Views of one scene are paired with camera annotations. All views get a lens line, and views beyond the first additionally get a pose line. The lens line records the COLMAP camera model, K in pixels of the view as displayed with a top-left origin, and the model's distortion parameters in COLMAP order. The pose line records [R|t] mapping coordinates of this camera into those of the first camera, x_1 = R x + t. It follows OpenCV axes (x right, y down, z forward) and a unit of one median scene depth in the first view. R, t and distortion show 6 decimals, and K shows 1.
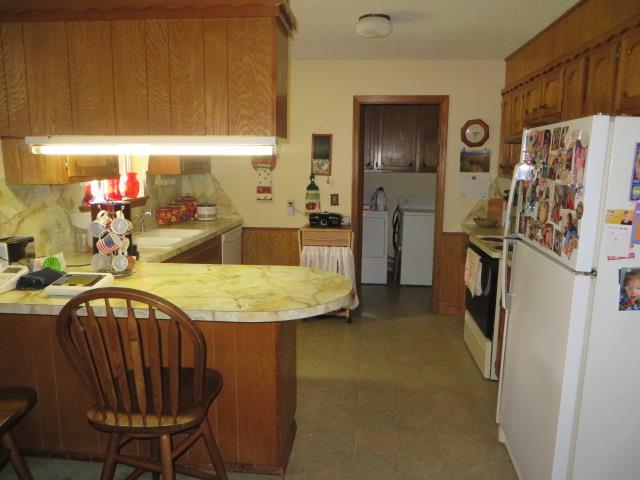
lens RADIAL K [[470.4, 0, 321.9], [0, 470.4, 241.4], [0, 0, 1]] dist [-0.051877, 0.012852]
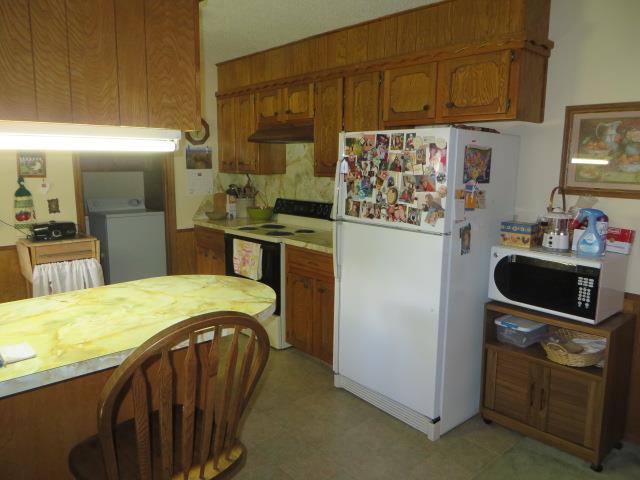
lens RADIAL K [[470.4, 0, 325.2], [0, 470.4, 246.1], [0, 0, 1]] dist [-0.051877, 0.012852]
pose [[0.663127, -0.135504, 0.736140, -0.499501], [0.124934, 0.989718, 0.069638, -0.027834], [-0.738007, 0.045790, 0.673238, 0.171845]]
